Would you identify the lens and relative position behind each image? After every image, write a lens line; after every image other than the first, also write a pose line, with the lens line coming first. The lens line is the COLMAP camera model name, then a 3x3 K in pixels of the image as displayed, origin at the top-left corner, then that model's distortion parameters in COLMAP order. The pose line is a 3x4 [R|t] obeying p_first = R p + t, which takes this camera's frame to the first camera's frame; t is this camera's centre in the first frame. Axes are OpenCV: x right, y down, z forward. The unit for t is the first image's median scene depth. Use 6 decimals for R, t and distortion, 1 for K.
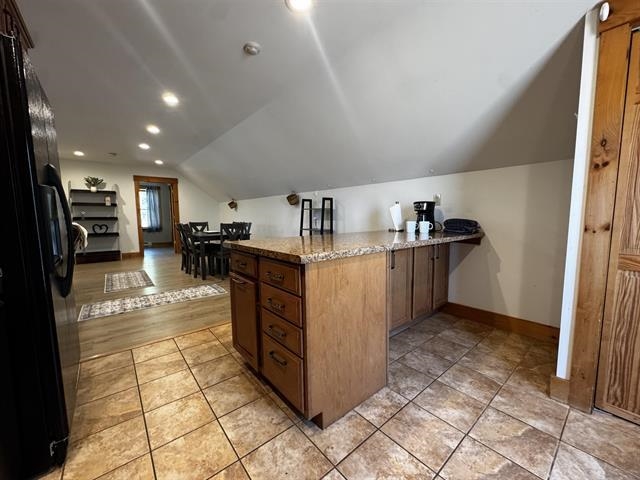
lens RADIAL K [[256.2, 0, 319.7], [0, 256.2, 239.4], [0, 0, 1]] dist [-0.002533, -0.000437]
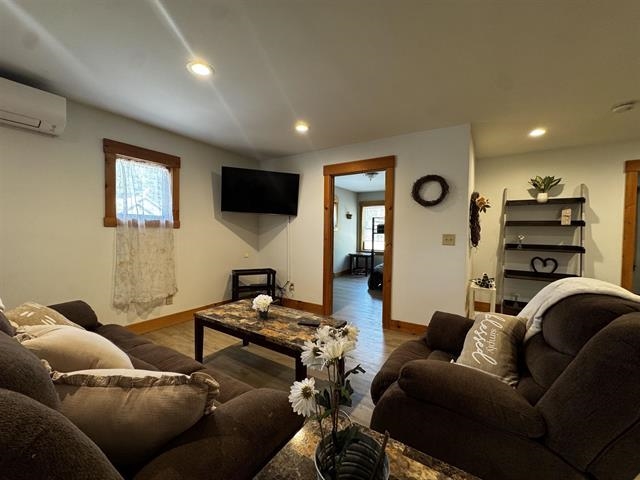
lens RADIAL K [[256.2, 0, 319.7], [0, 256.2, 239.4], [0, 0, 1]] dist [-0.002533, -0.000437]
pose [[0.300416, 0.034818, -0.953172, -1.444256], [-0.103651, 0.994607, 0.003663, -0.153324], [0.948160, 0.097697, 0.302405, 1.067193]]
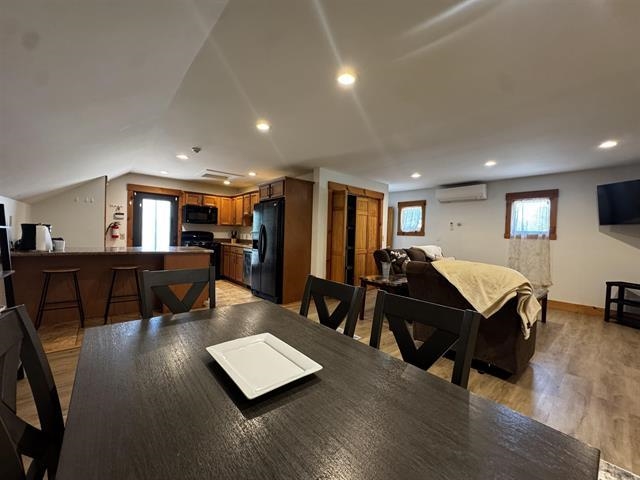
lens RADIAL K [[256.2, 0, 319.7], [0, 256.2, 239.4], [0, 0, 1]] dist [-0.002533, -0.000437]
pose [[-0.999515, -0.026315, -0.016629, -1.141430], [-0.027995, 0.993477, 0.110545, -0.318710], [0.013611, 0.110957, -0.993732, 2.915578]]
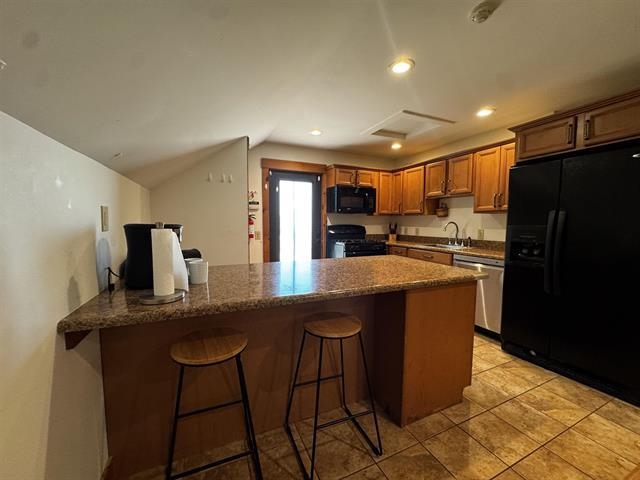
lens RADIAL K [[256.2, 0, 319.7], [0, 256.2, 239.4], [0, 0, 1]] dist [-0.002533, -0.000437]
pose [[-0.963573, -0.019693, 0.266720, -0.031403], [0.022928, 0.987531, 0.155744, -0.245541], [-0.266462, 0.156186, -0.951107, 1.858493]]
